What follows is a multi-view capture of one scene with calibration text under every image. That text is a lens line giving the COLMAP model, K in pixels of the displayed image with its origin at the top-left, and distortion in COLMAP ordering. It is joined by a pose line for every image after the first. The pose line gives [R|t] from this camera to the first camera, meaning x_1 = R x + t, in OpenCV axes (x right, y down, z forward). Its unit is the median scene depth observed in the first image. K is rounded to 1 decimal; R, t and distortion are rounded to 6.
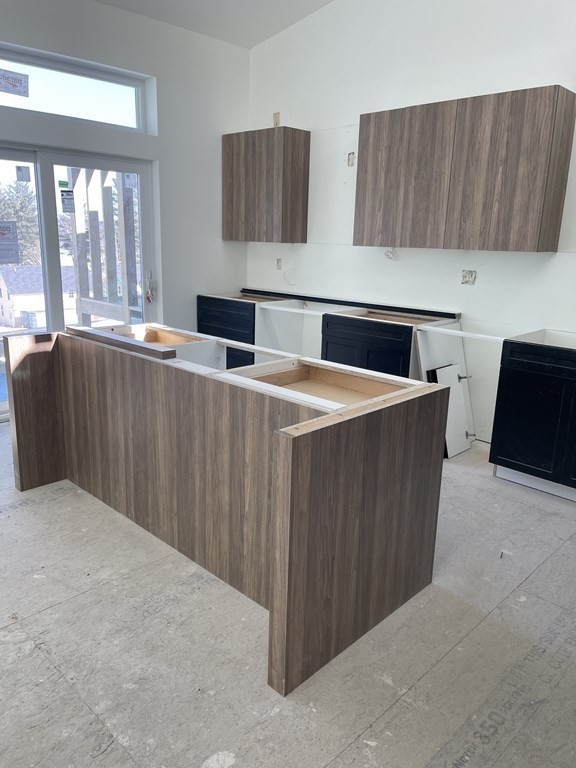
lens RADIAL K [[575.1, 0, 289.5], [0, 575.1, 386.8], [0, 0, 1]] dist [0.006519, -0.012486]
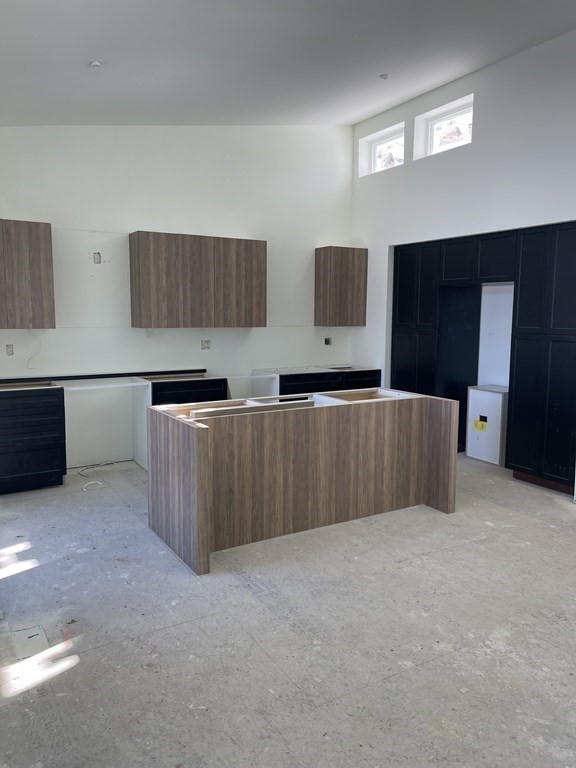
lens RADIAL K [[575.1, 0, 289.9], [0, 575.1, 379.5], [0, 0, 1]] dist [0.006519, -0.012486]
pose [[0.245641, -0.133743, 0.960090, -1.278016], [0.242636, 0.967391, 0.072681, -0.182906], [-0.938503, 0.215099, 0.270082, 0.461592]]
